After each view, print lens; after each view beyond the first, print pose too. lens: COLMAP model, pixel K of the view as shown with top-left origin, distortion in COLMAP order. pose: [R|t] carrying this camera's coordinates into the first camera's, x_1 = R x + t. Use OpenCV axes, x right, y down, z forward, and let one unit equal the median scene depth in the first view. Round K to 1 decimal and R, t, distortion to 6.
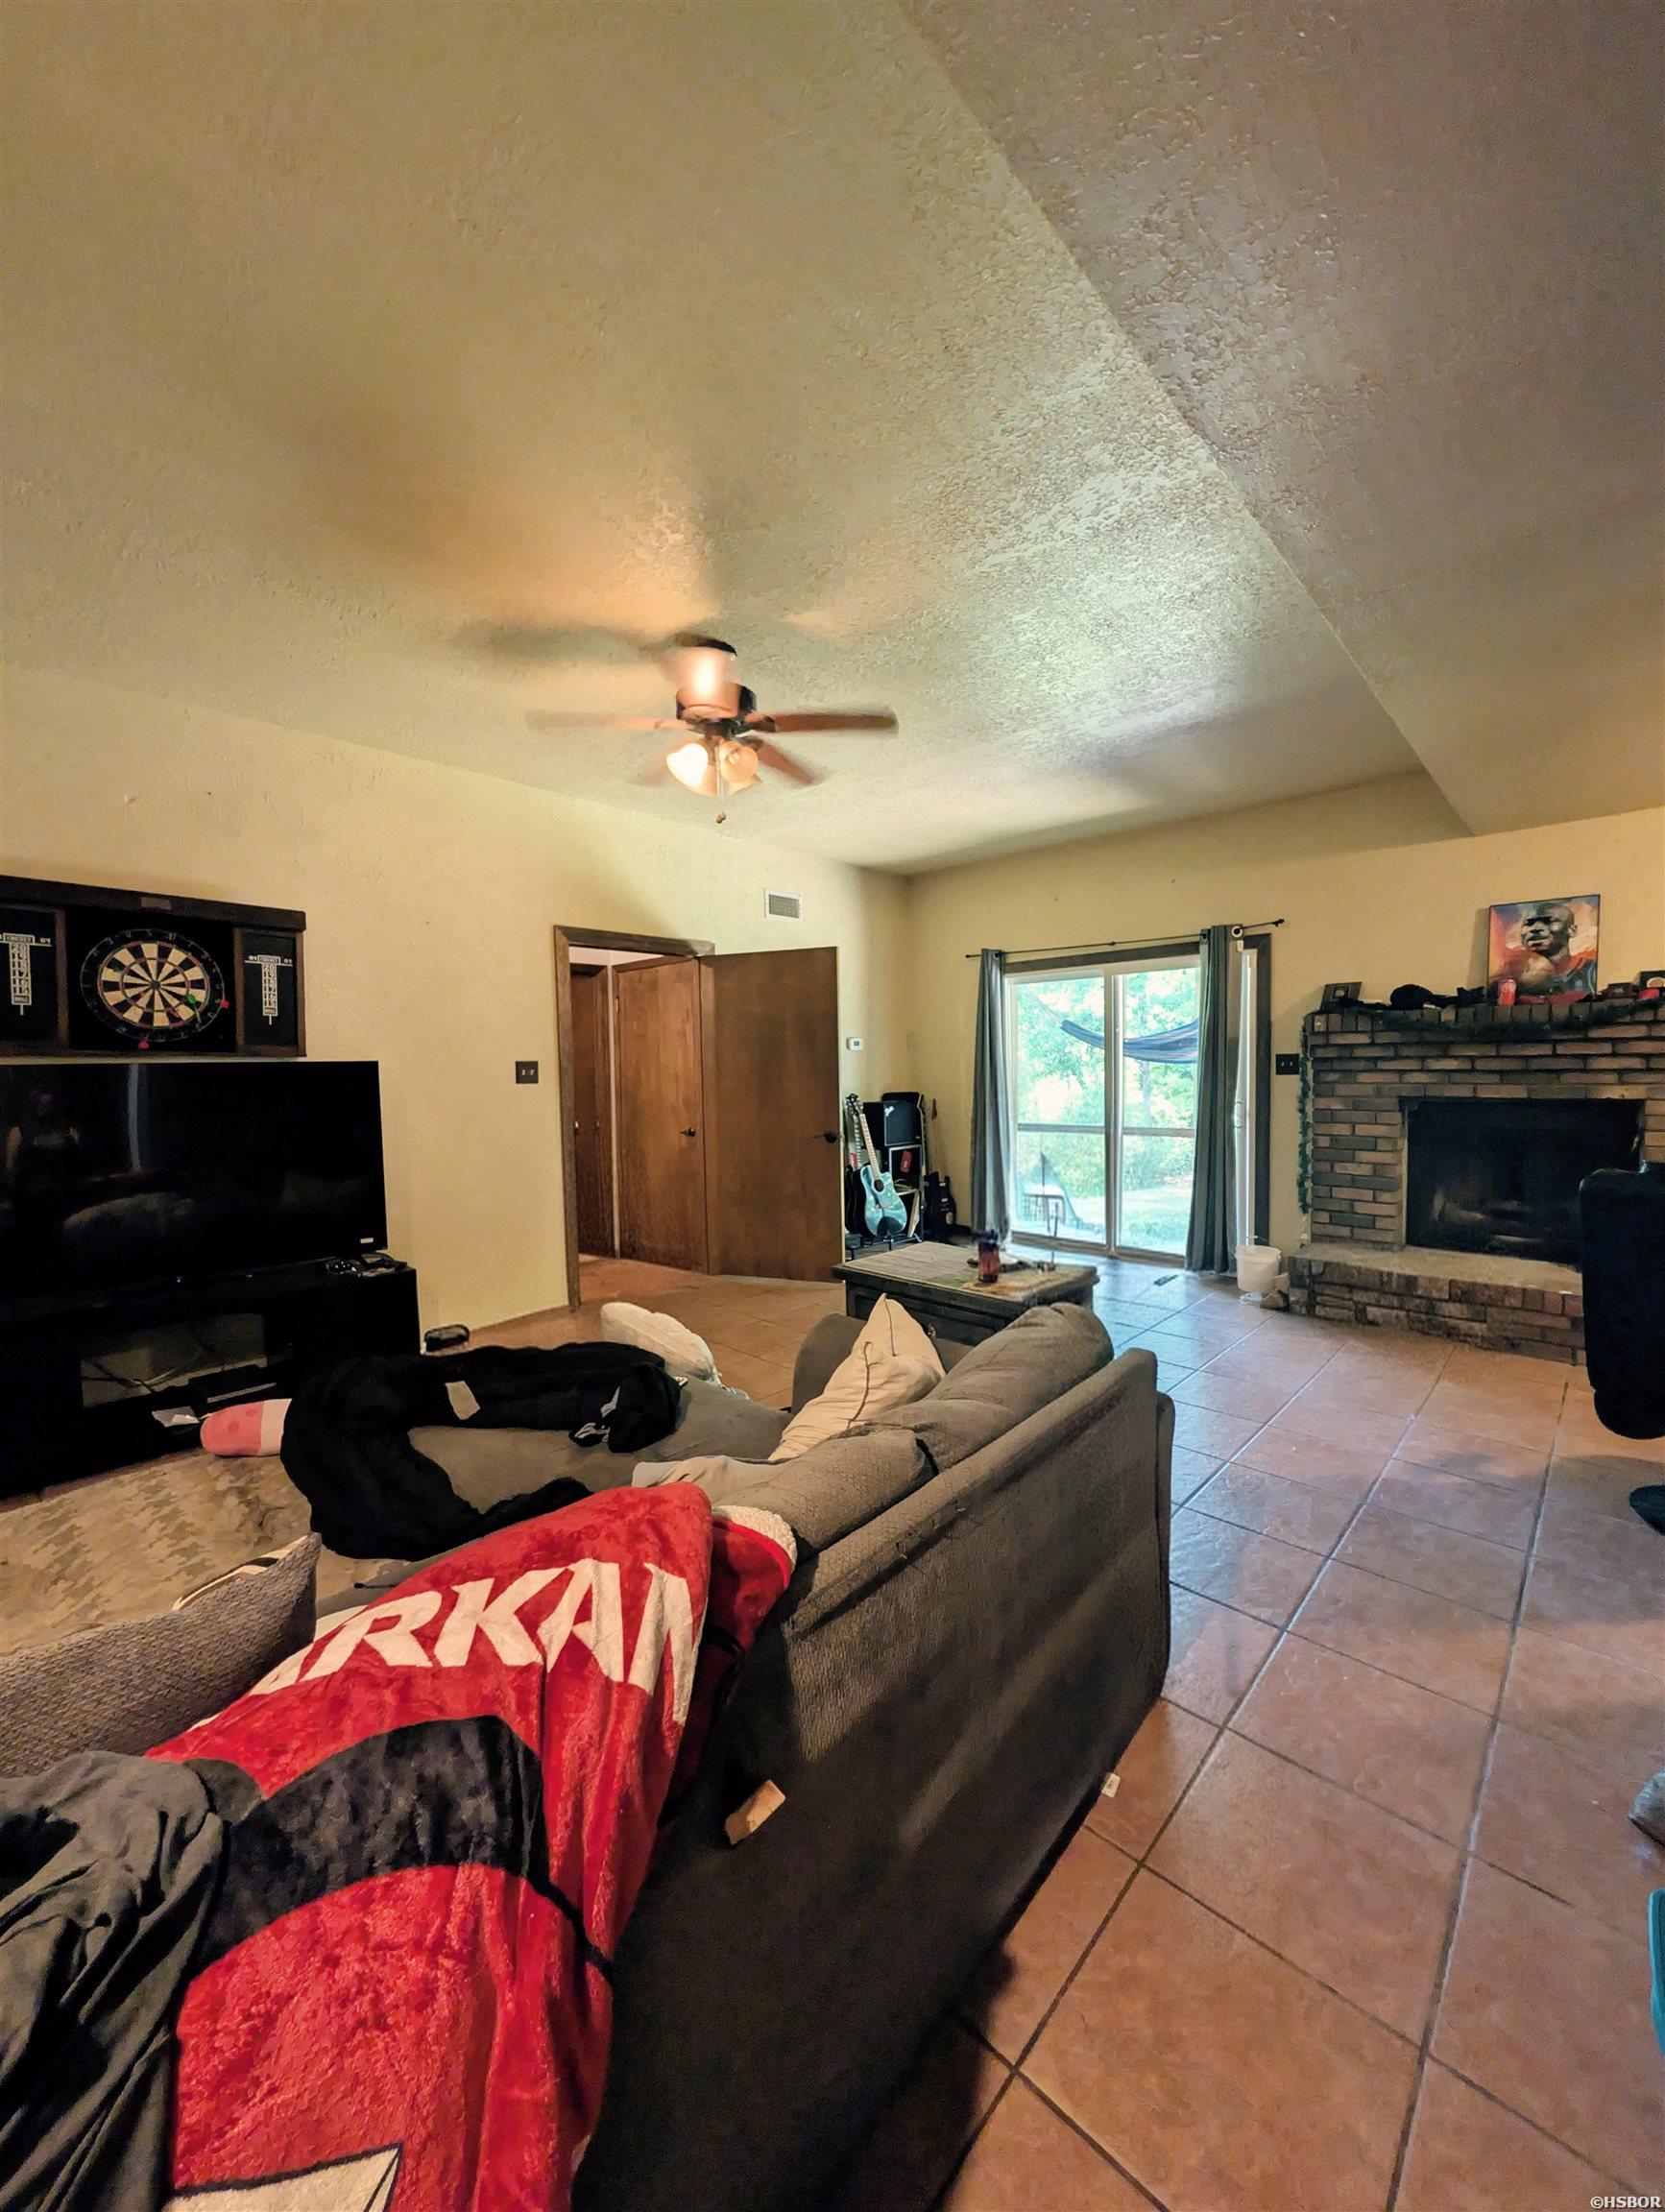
lens RADIAL K [[838.6, 0, 832.5], [0, 838.6, 1106.0], [0, 0, 1]] dist [0.000557, 0.000035]
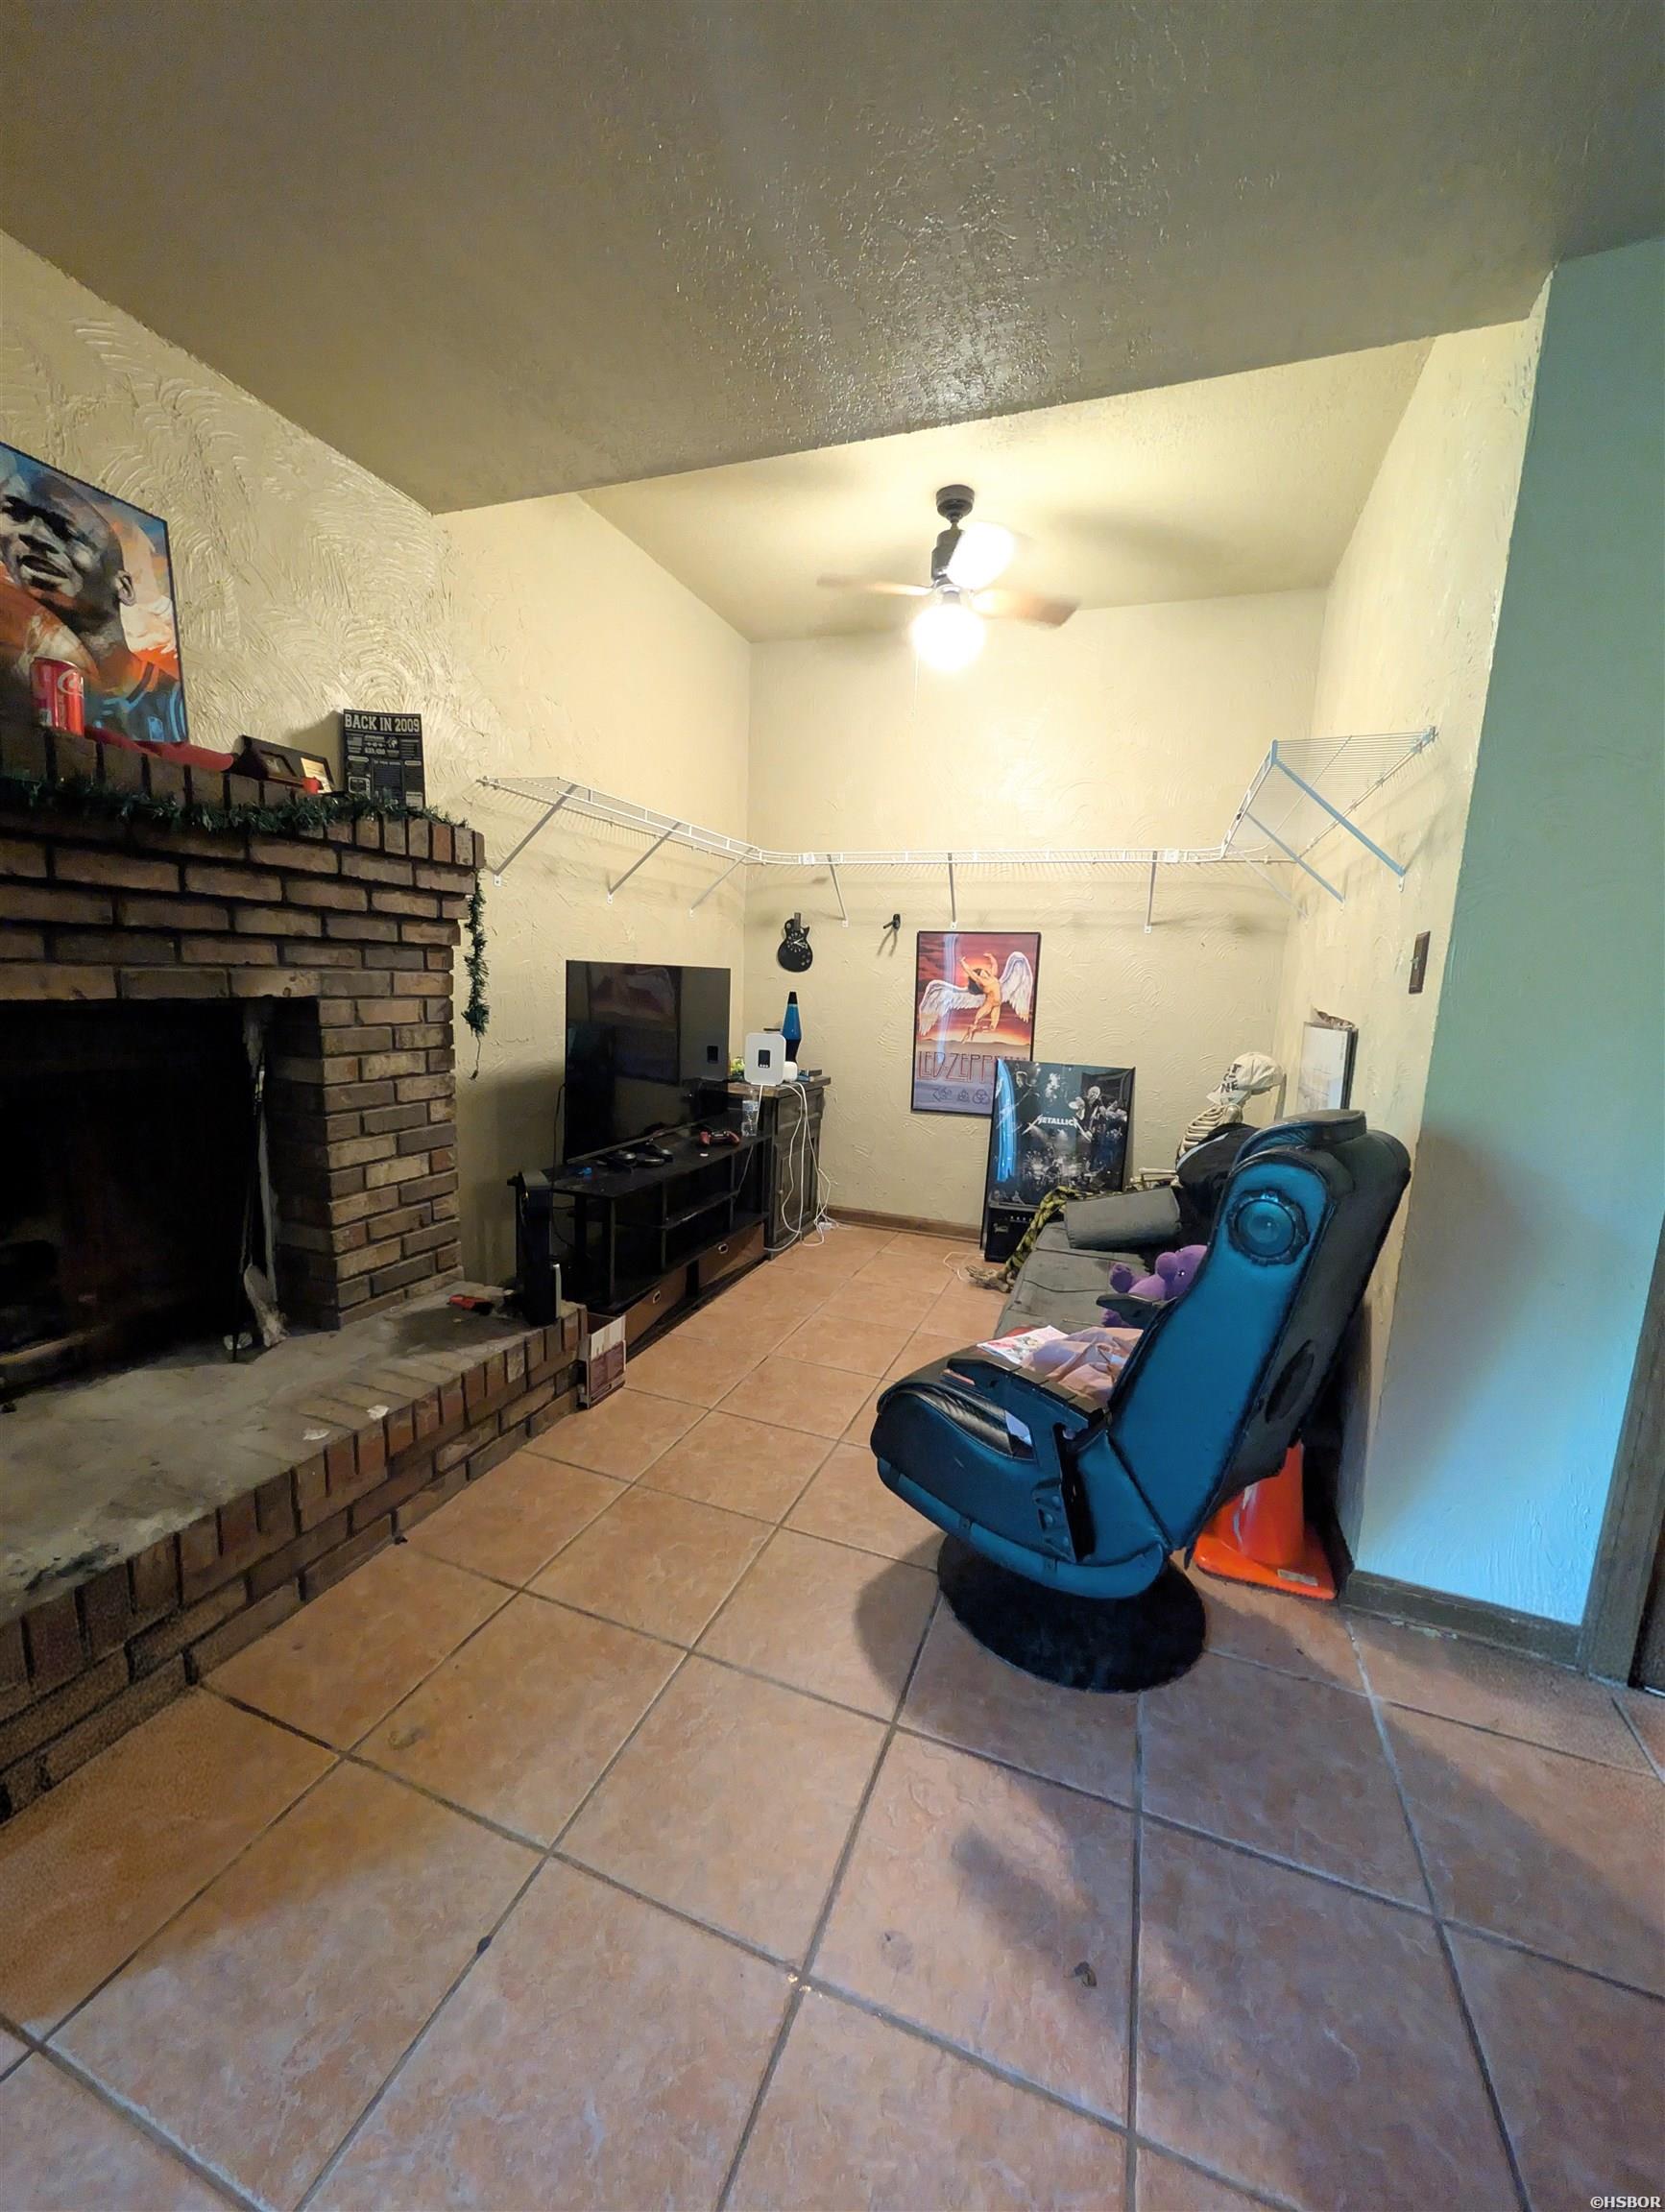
lens RADIAL K [[838.6, 0, 832.5], [0, 838.6, 1106.0], [0, 0, 1]] dist [0.000557, 0.000035]
pose [[-0.398917, -0.148008, 0.904963, 0.334051], [0.002458, 0.986712, 0.162461, -0.023299], [-0.916984, 0.067033, -0.393253, 0.861590]]
